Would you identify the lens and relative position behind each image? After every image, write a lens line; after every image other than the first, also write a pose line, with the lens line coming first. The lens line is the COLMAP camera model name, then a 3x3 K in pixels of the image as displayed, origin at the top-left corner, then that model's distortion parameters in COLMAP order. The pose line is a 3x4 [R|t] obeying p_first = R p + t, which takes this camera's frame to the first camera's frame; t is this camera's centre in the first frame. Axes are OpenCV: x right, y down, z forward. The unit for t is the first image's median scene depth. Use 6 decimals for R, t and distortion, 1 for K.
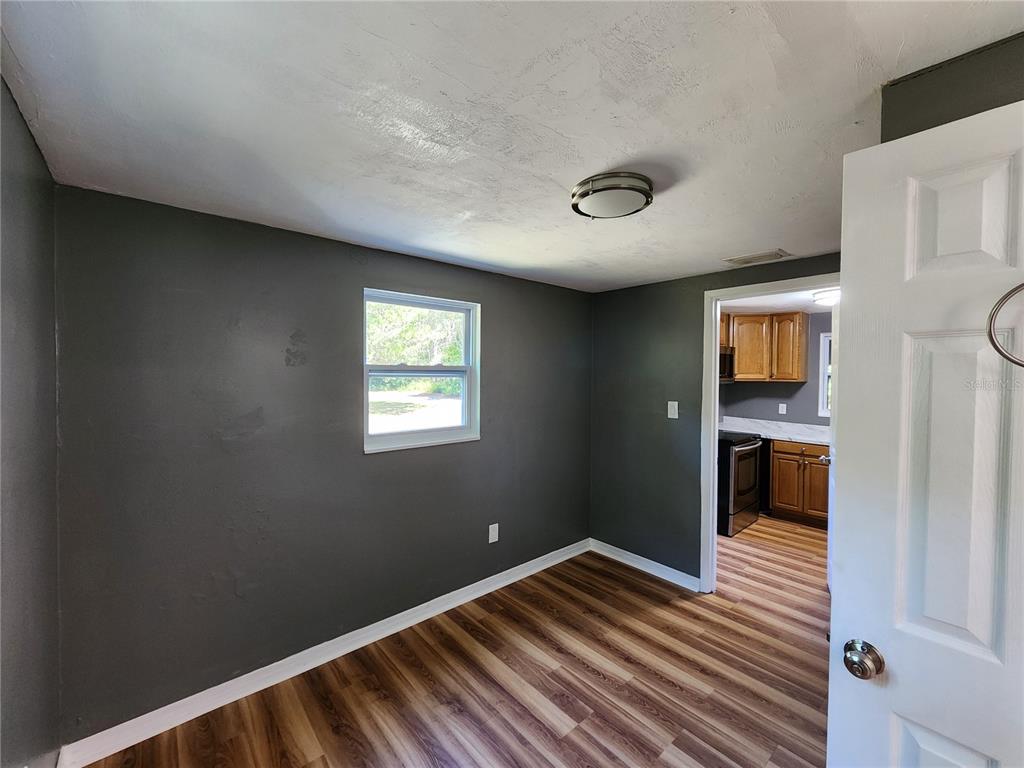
lens RADIAL K [[422.4, 0, 514.6], [0, 422.4, 381.6], [0, 0, 1]] dist [0.000555, -0.000044]
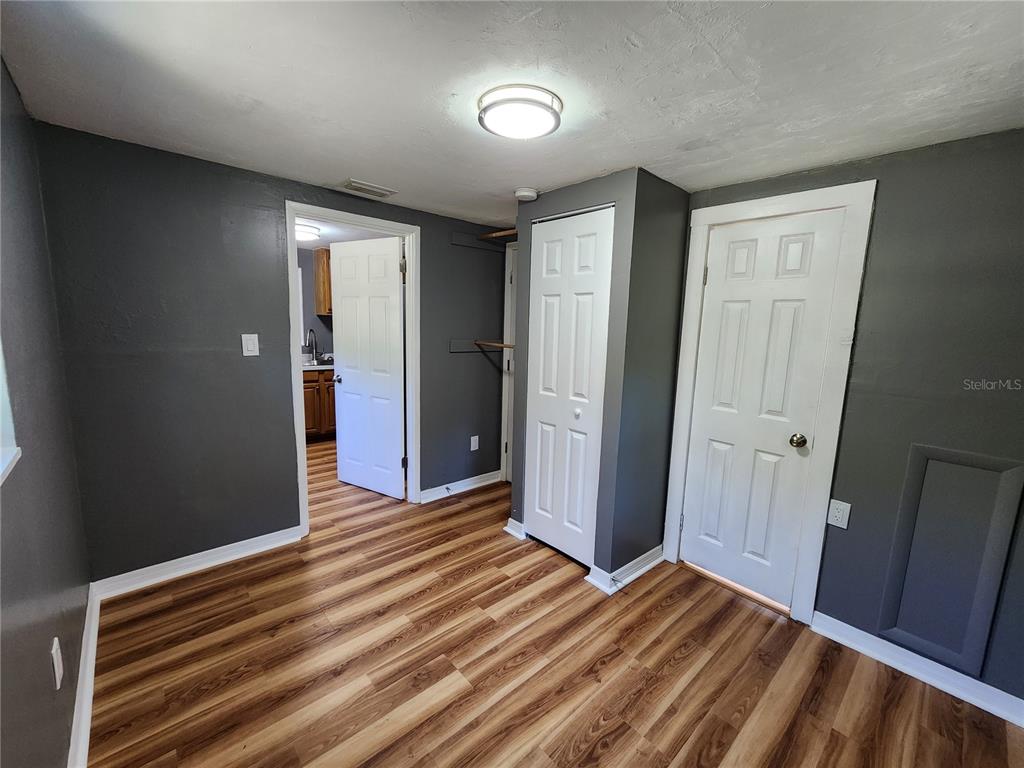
lens RADIAL K [[422.4, 0, 512.4], [0, 422.4, 382.3], [0, 0, 1]] dist [0.000555, -0.000044]
pose [[-0.017391, -0.151546, 0.988297, -0.571163], [-0.015860, 0.988364, 0.151277, 0.014225], [-0.999723, -0.013043, -0.019592, 0.733964]]
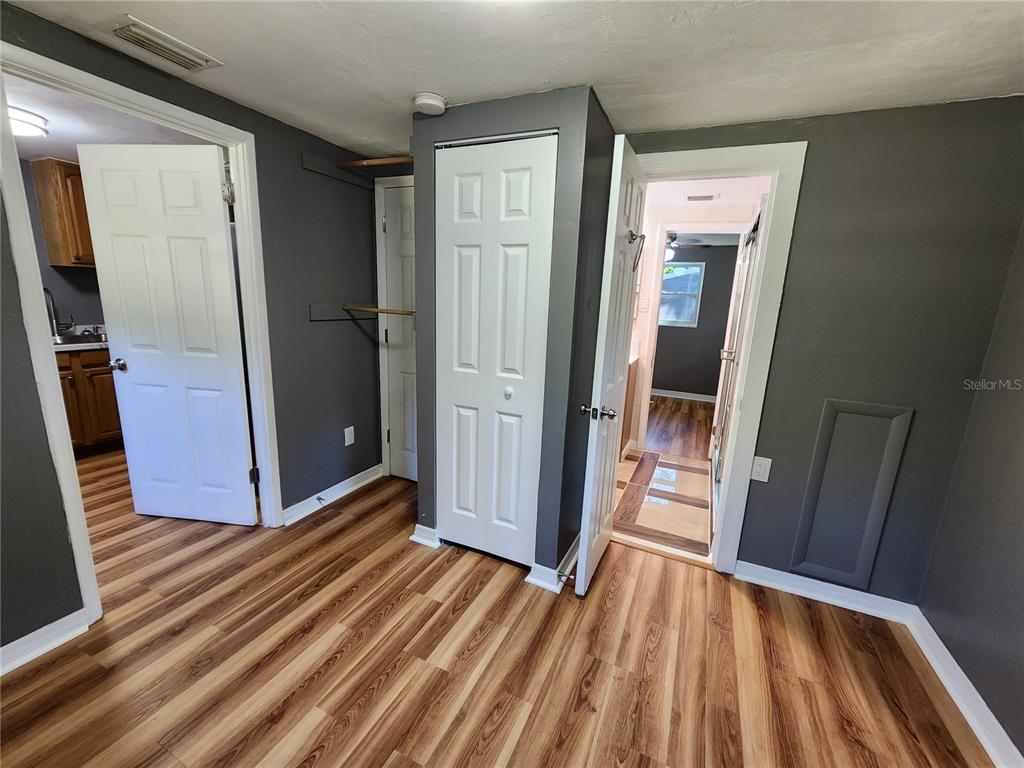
lens RADIAL K [[422.4, 0, 513.6], [0, 422.4, 383.8], [0, 0, 1]] dist [0.000555, -0.000044]
pose [[-0.410456, -0.214941, 0.886186, -0.313295], [-0.033532, 0.974723, 0.220884, 0.036520], [-0.911264, 0.060948, -0.407288, 0.901408]]
